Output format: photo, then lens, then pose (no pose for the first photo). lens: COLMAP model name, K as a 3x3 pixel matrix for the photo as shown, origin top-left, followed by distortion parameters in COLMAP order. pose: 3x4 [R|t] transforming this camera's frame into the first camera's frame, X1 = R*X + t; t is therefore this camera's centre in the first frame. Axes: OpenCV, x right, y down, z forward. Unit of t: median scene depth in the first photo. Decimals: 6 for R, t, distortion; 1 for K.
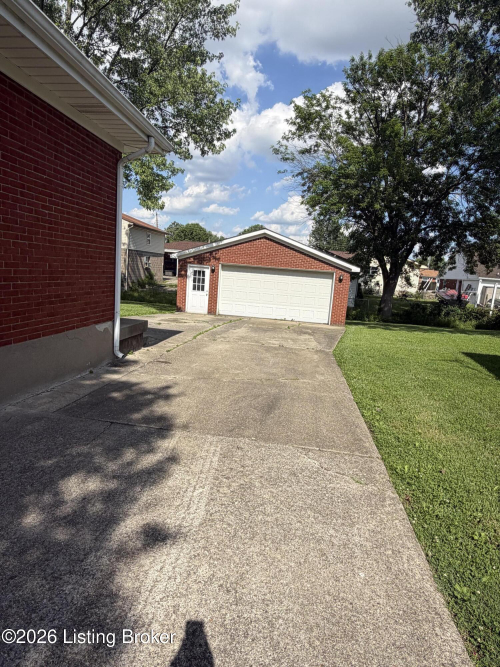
lens RADIAL K [[409.0, 0, 250.0], [0, 409.0, 333.5], [0, 0, 1]] dist [0.046974, -0.000342]
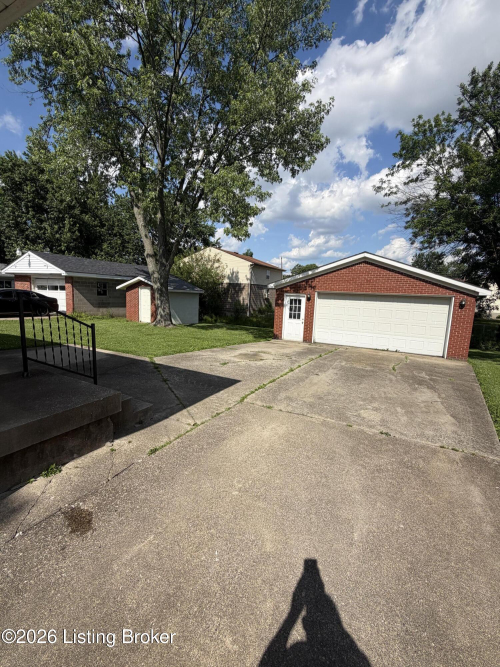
lens RADIAL K [[291.7, 0, 251.7], [0, 291.7, 335.0], [0, 0, 1]] dist [0.021232, 0.000035]
pose [[0.940570, 0.013357, -0.339337, 0.021588], [-0.023520, 0.999389, -0.025855, -0.043216], [0.338784, 0.032300, 0.940309, 0.282062]]
